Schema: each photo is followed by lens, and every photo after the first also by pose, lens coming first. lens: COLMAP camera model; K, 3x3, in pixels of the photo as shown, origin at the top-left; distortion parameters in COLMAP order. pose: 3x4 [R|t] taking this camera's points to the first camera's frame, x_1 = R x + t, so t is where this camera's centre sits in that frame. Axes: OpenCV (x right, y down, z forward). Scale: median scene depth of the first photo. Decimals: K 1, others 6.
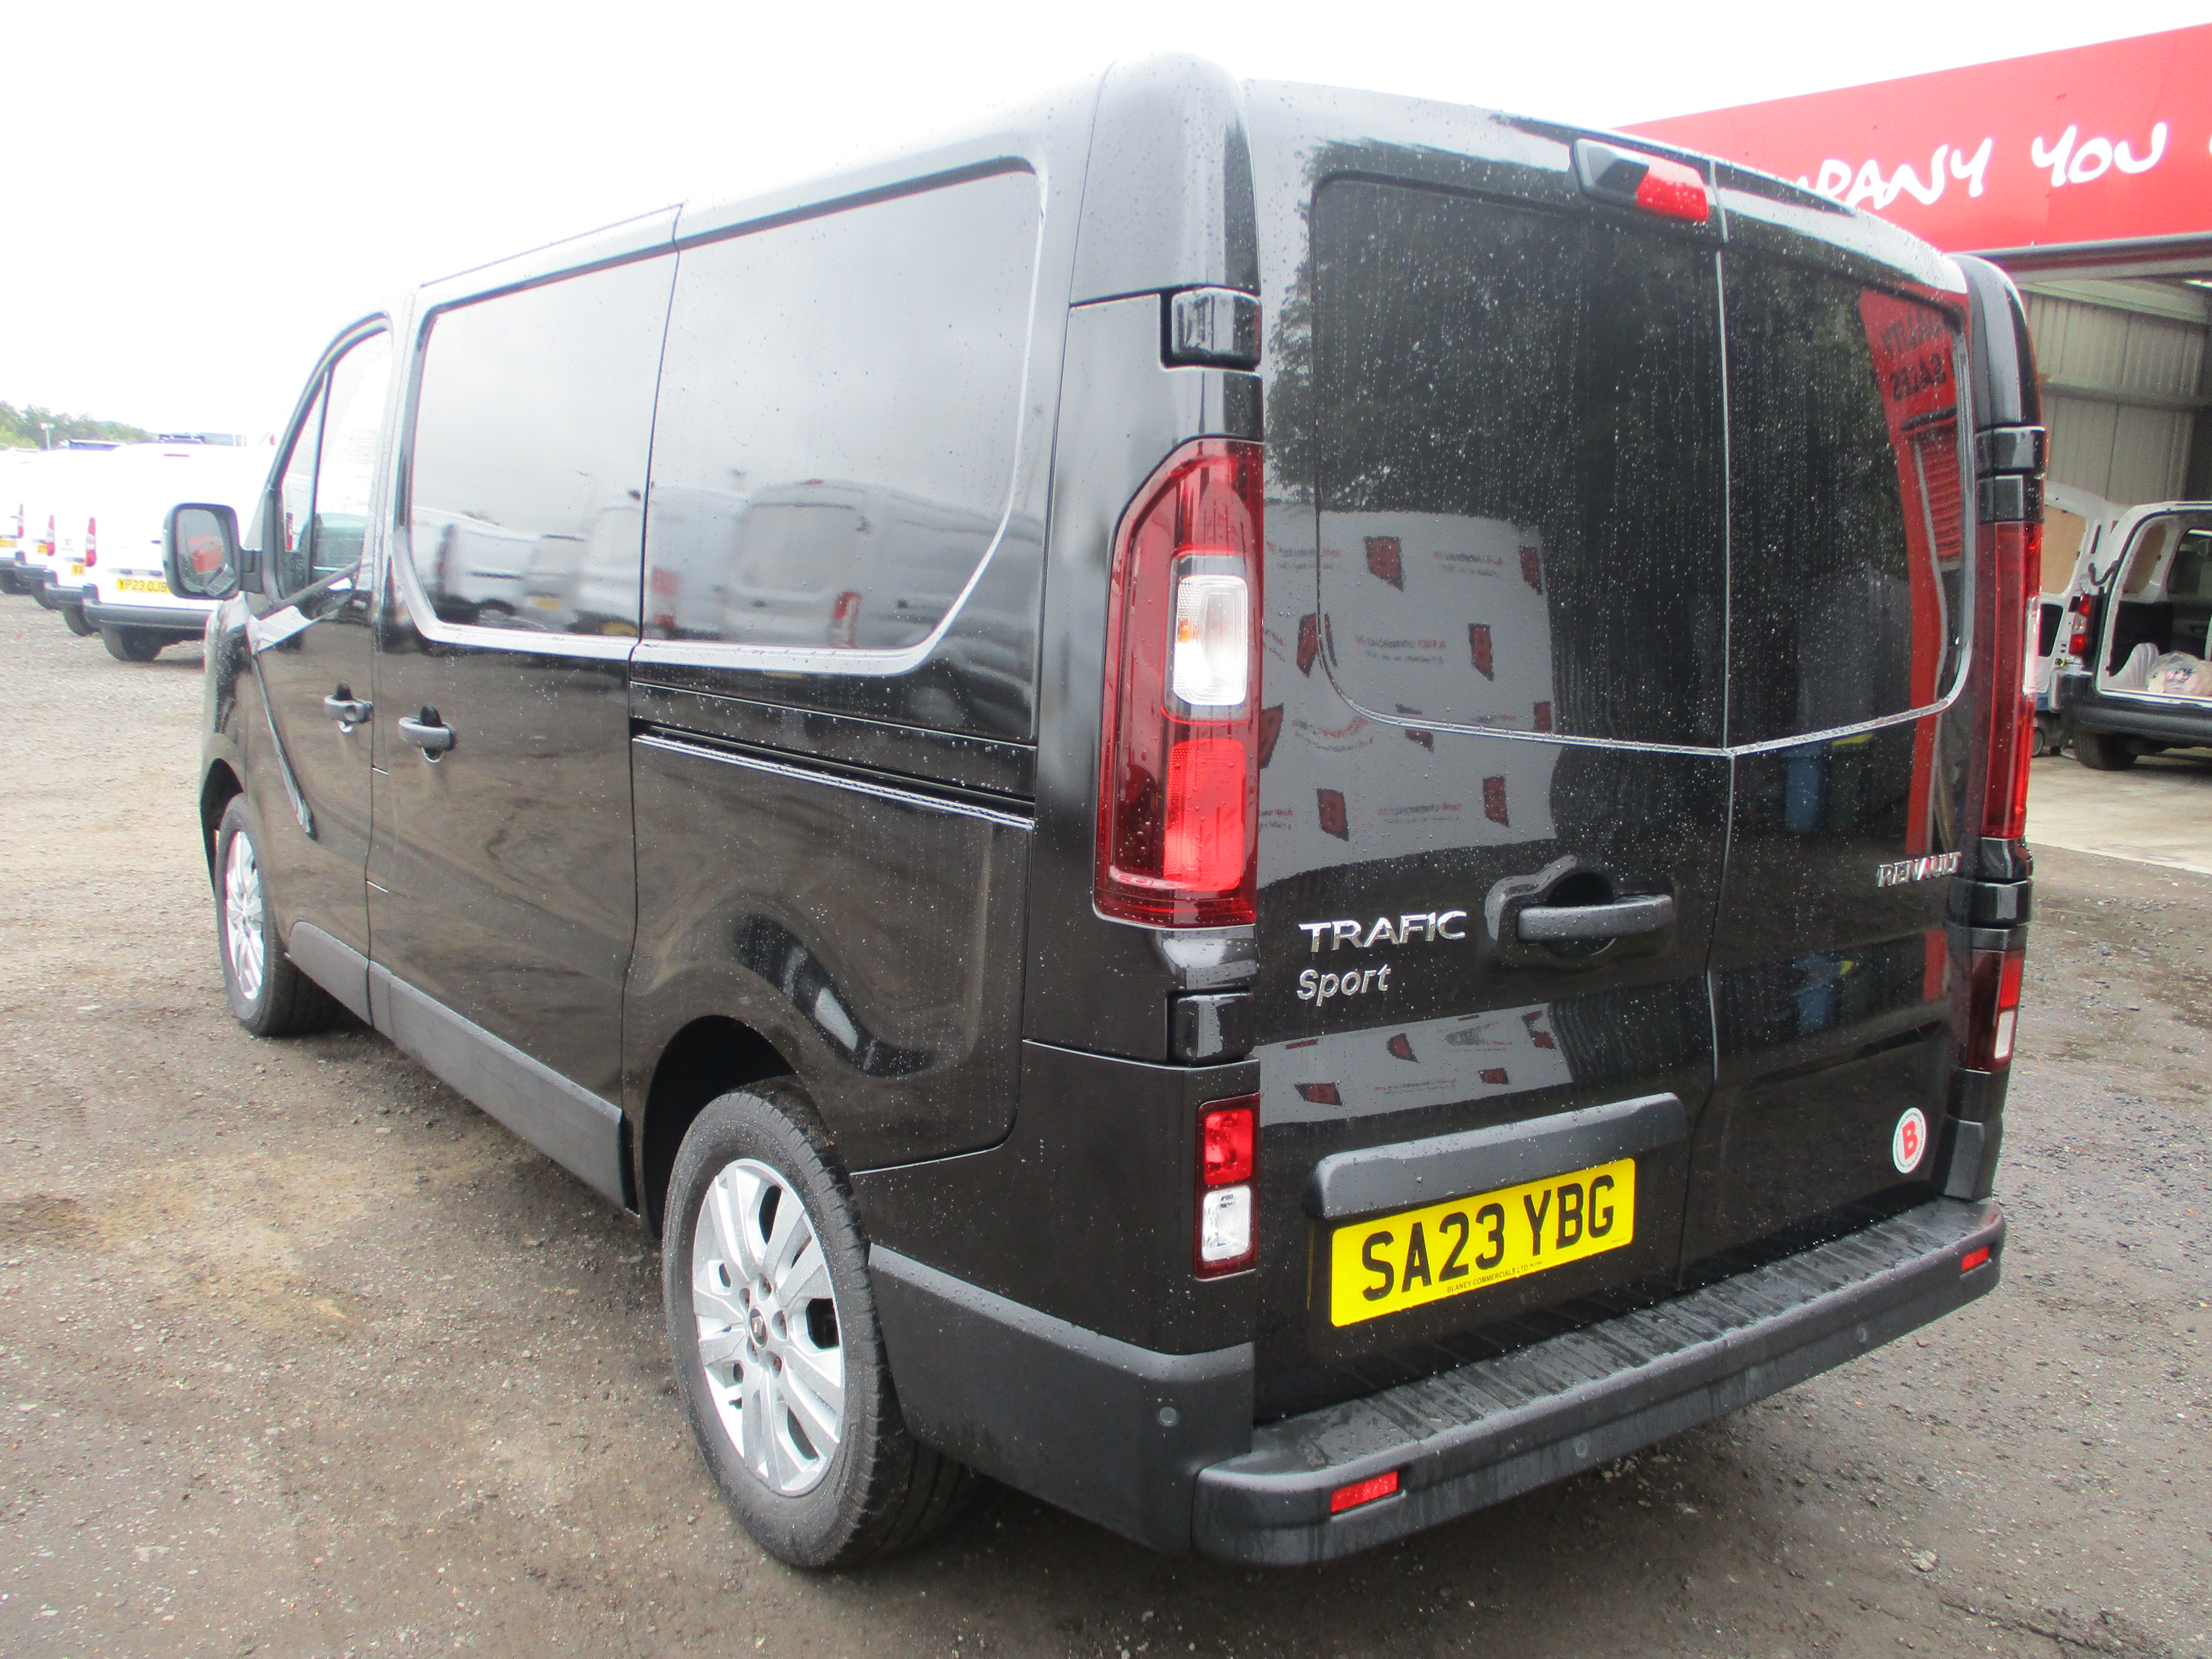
lens RADIAL K [[1820.6, 0, 1173.3], [0, 1820.6, 830.4], [0, 0, 1]] dist [-0.010018, -0.007873]
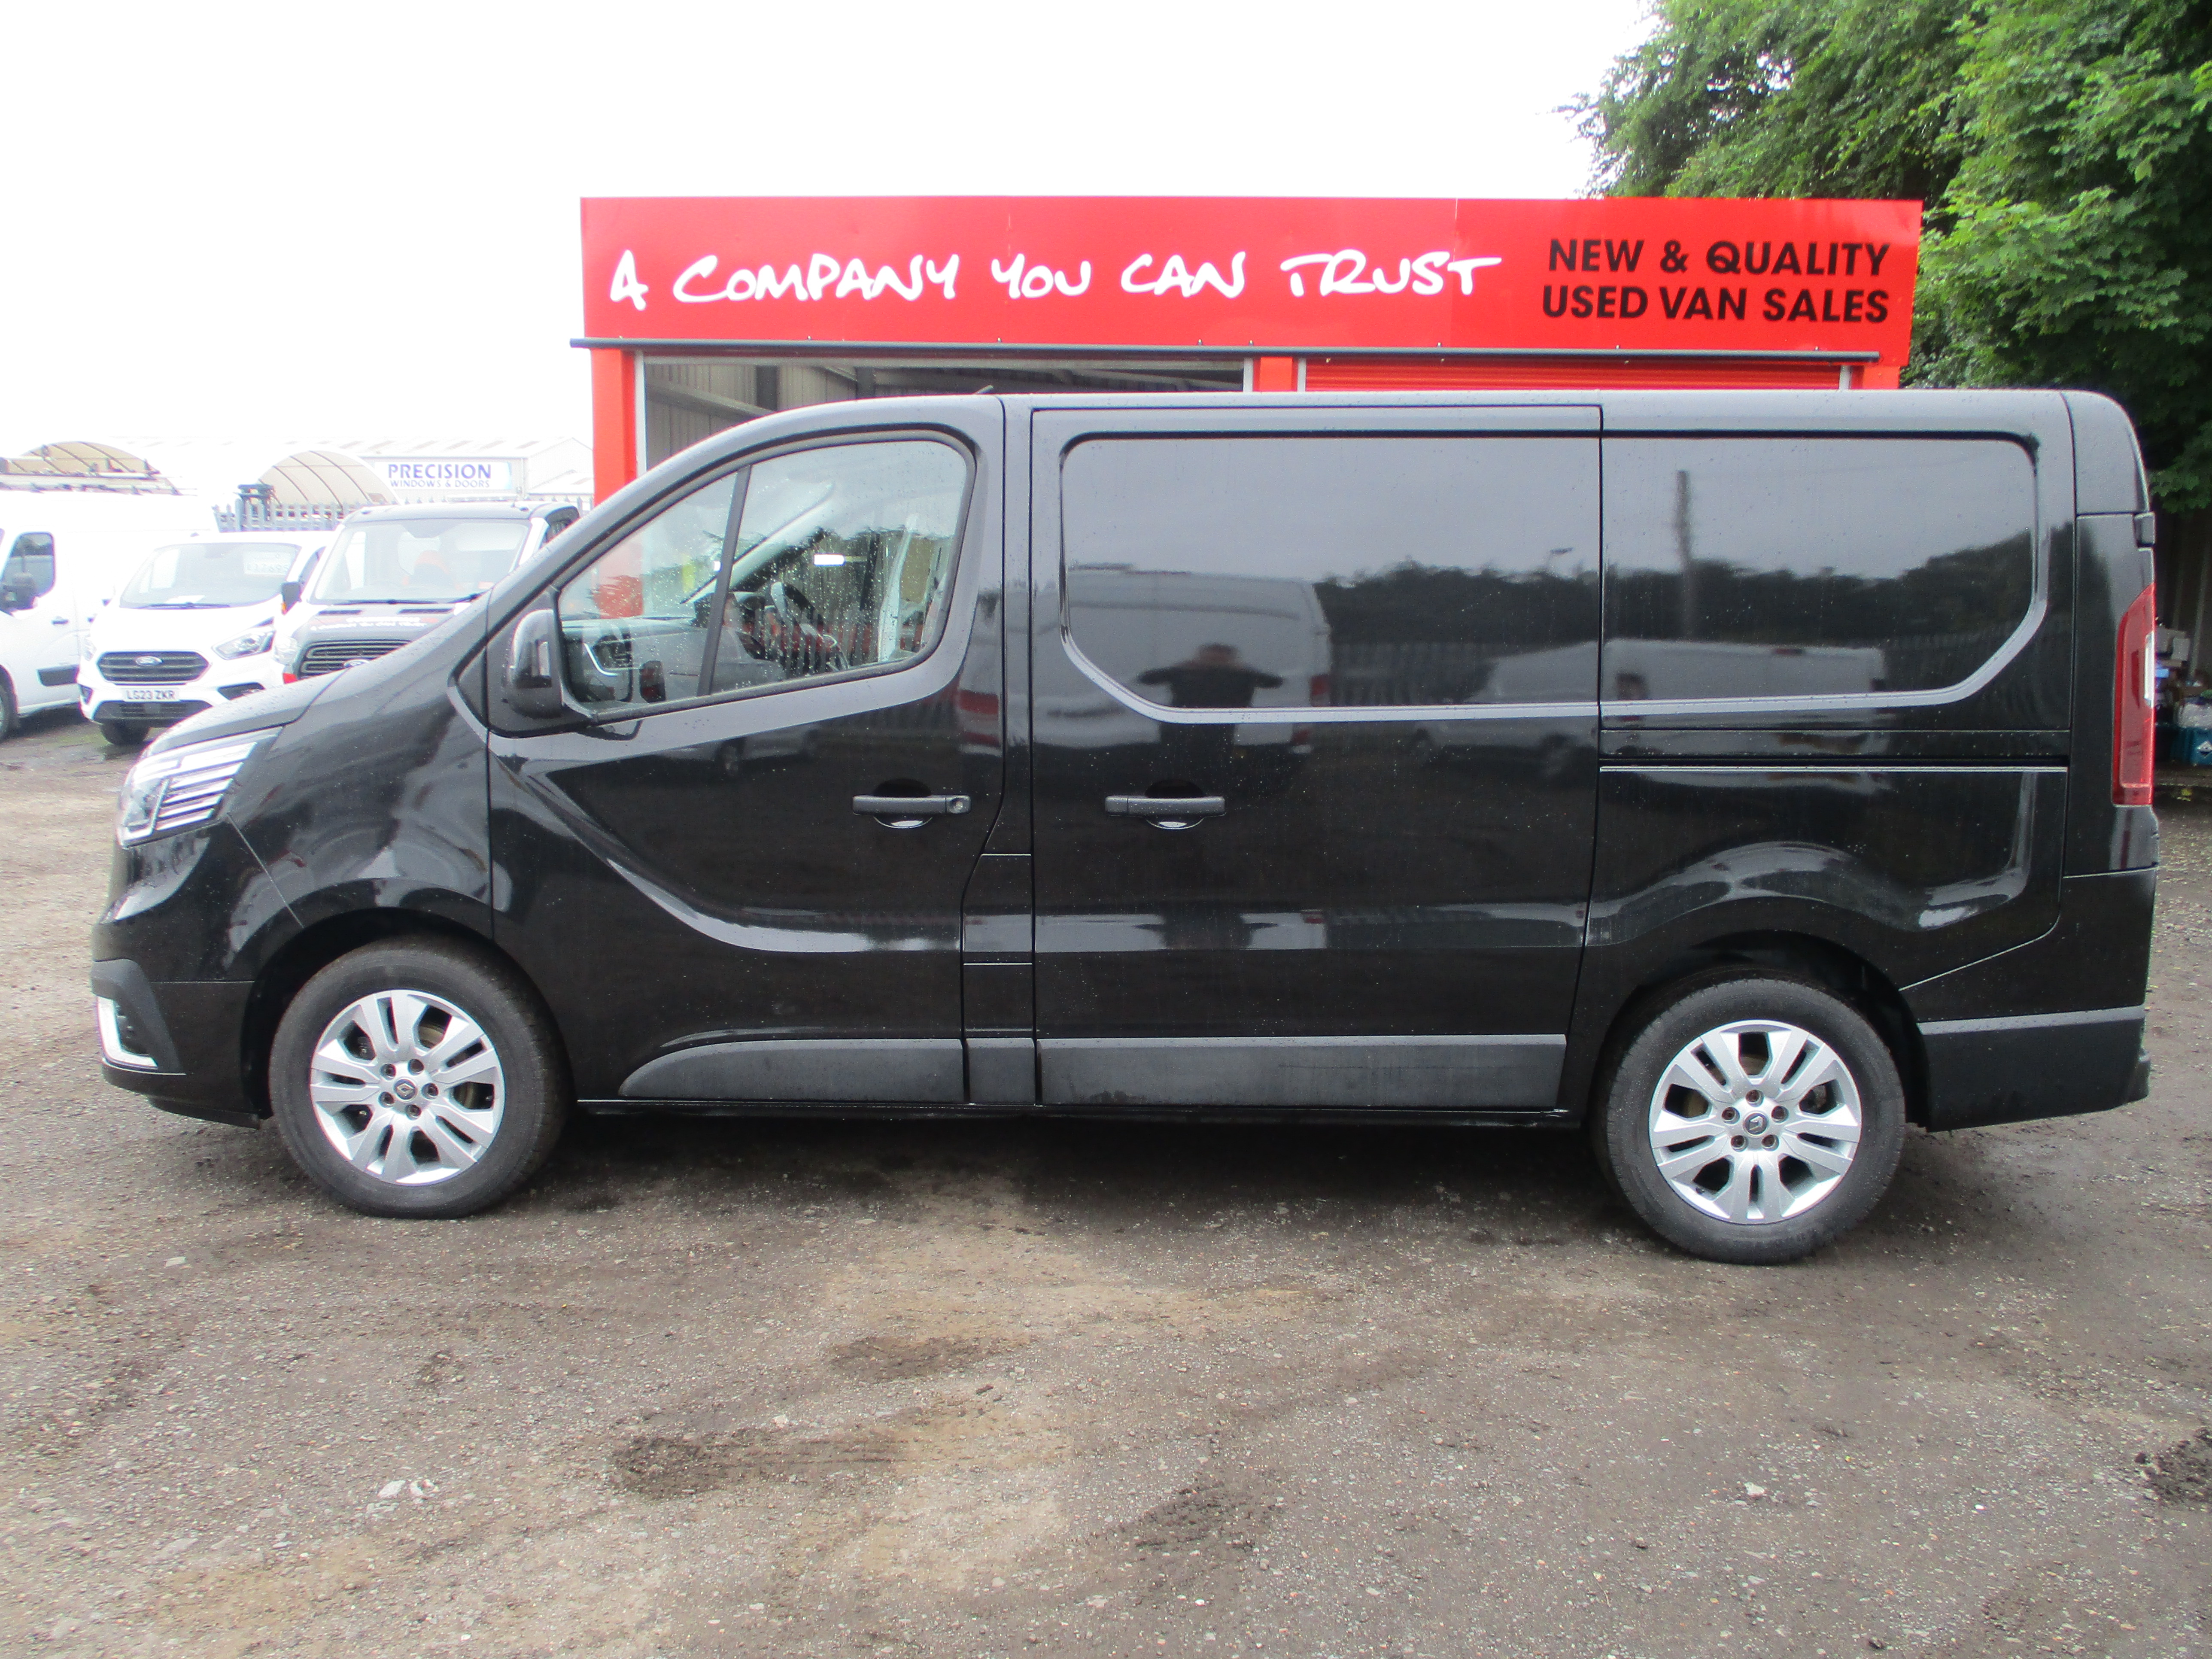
lens RADIAL K [[1776.0, 0, 1118.1], [0, 1776.0, 799.5], [0, 0, 1]] dist [-0.001689, -0.074958]
pose [[0.665558, -0.125717, 0.735682, -1.128170], [0.136997, 0.989542, 0.045159, -0.100667], [-0.733665, 0.070730, 0.675820, 0.229636]]
